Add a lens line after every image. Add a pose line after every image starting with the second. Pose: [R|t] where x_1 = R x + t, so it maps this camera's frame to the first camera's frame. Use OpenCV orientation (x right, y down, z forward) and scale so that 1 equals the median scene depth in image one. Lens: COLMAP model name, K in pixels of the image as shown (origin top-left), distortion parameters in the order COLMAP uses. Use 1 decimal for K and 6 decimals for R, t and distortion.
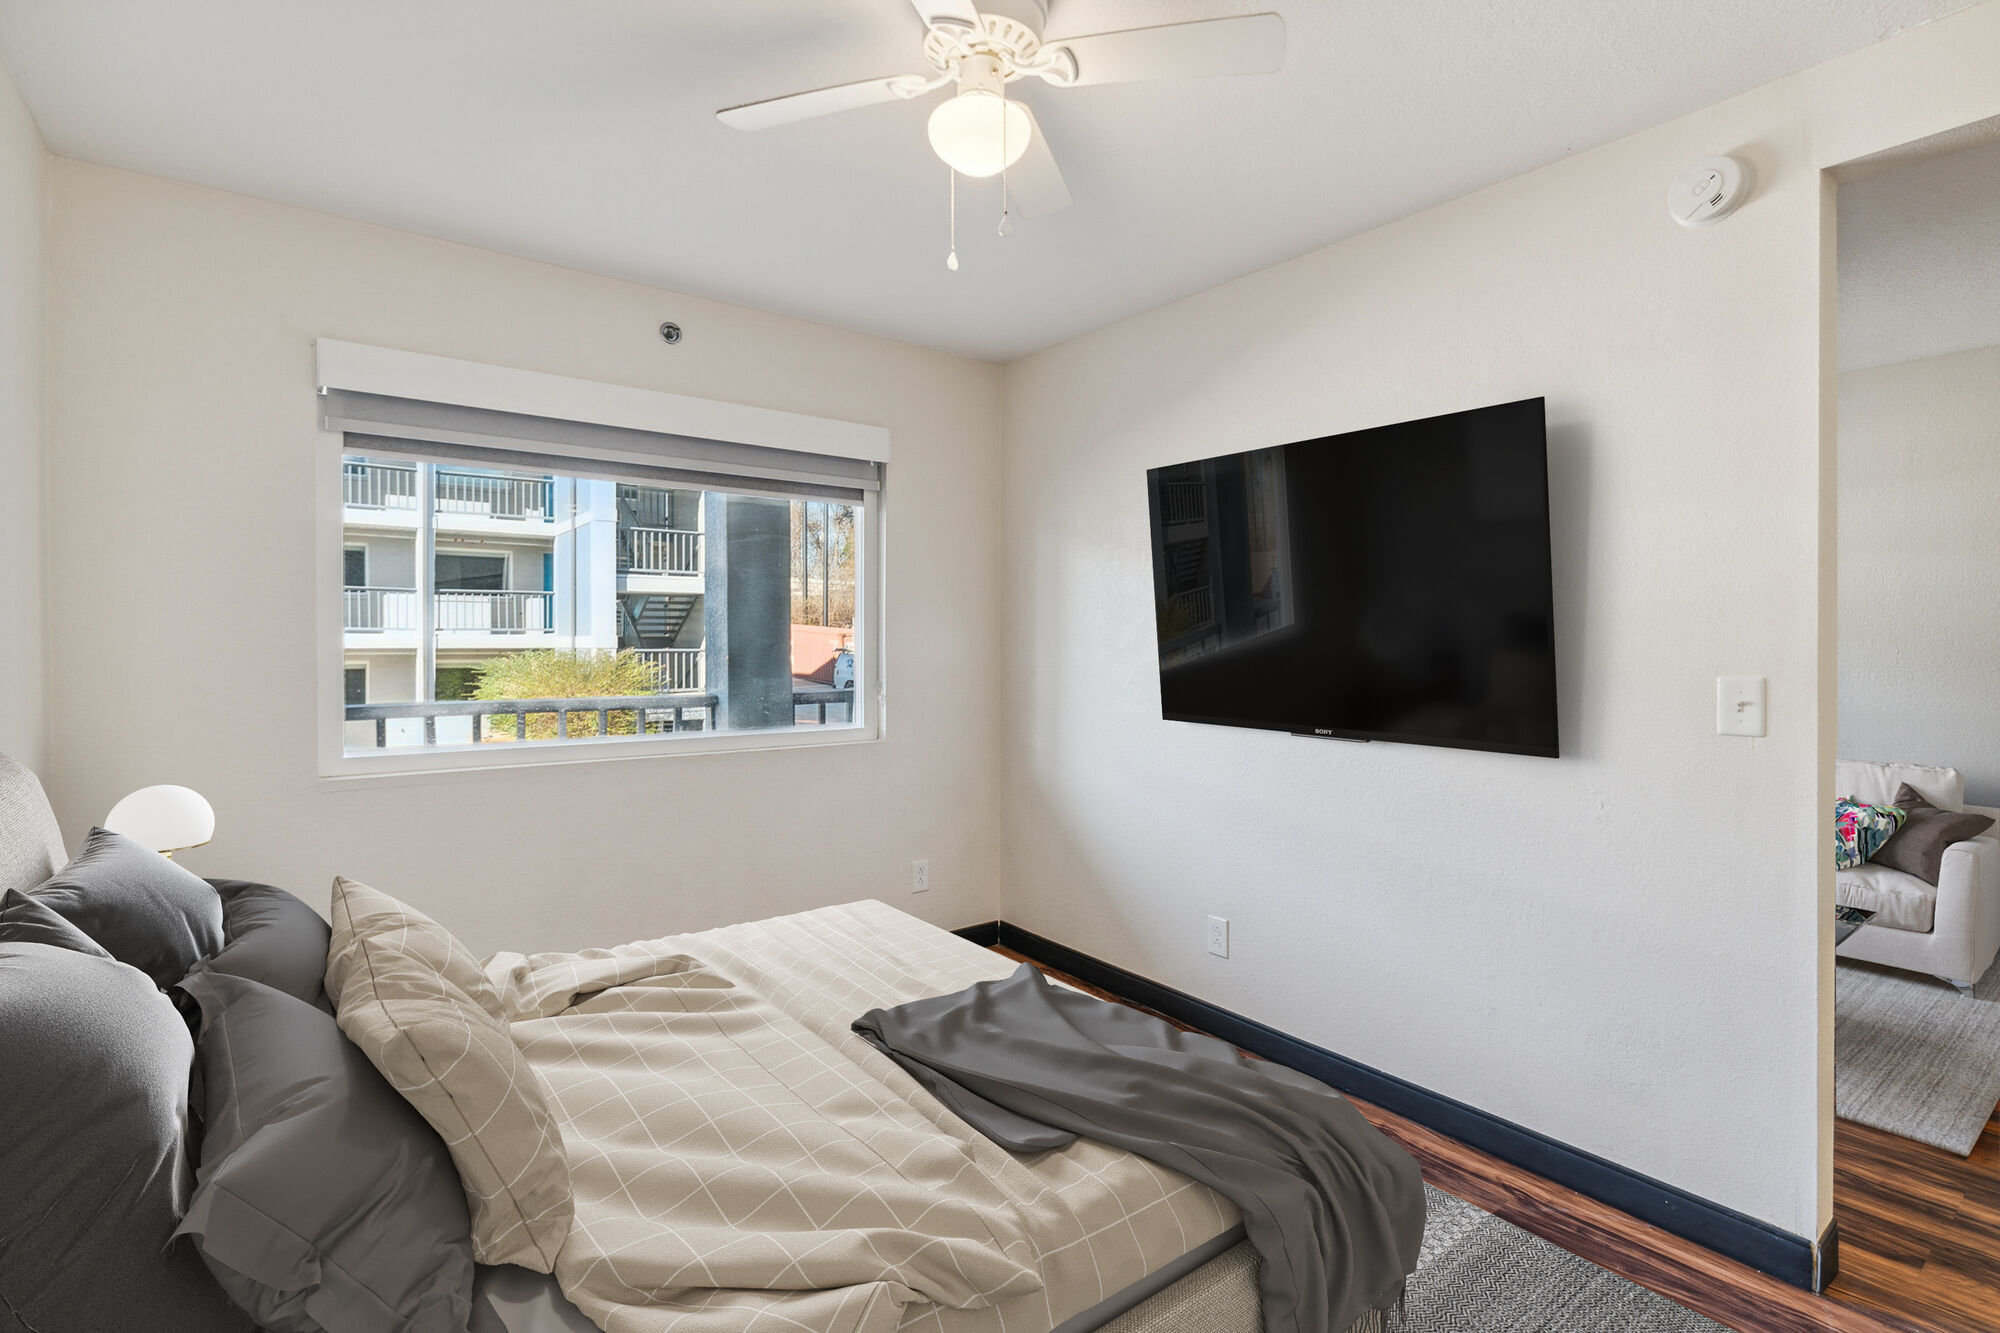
lens RADIAL K [[918.5, 0, 1001.9], [0, 918.5, 657.7], [0, 0, 1]] dist [0.001163, 0.000379]
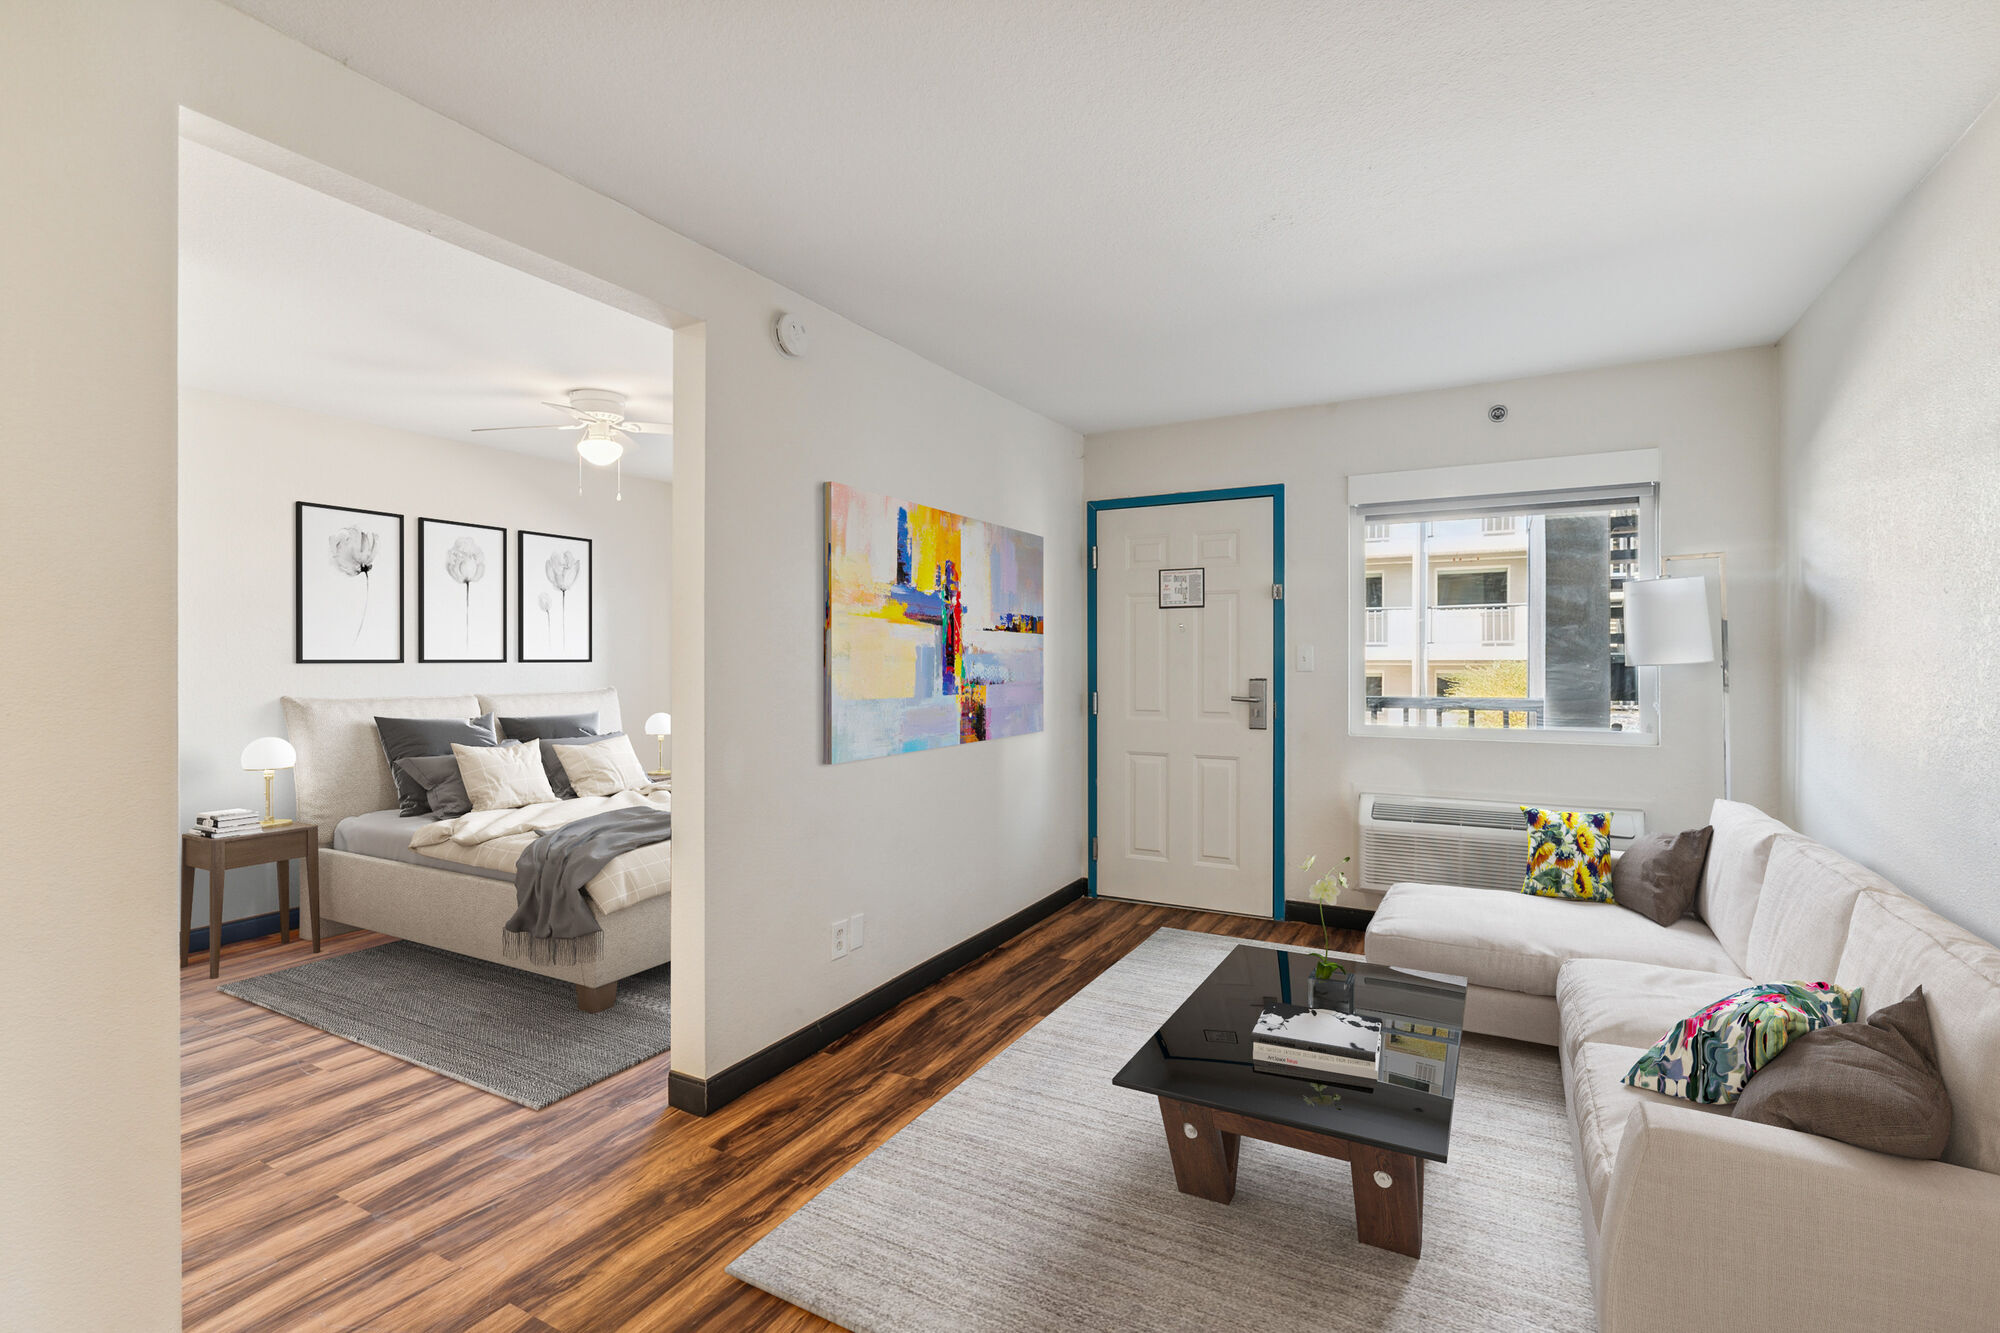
lens RADIAL K [[918.5, 0, 1004.2], [0, 918.5, 664.4], [0, 0, 1]] dist [0.001163, 0.000379]
pose [[0.428021, 0.009654, -0.903717, 0.167621], [-0.014591, 0.999886, 0.003771, -0.001428], [0.903651, 0.011572, 0.428114, 0.058802]]
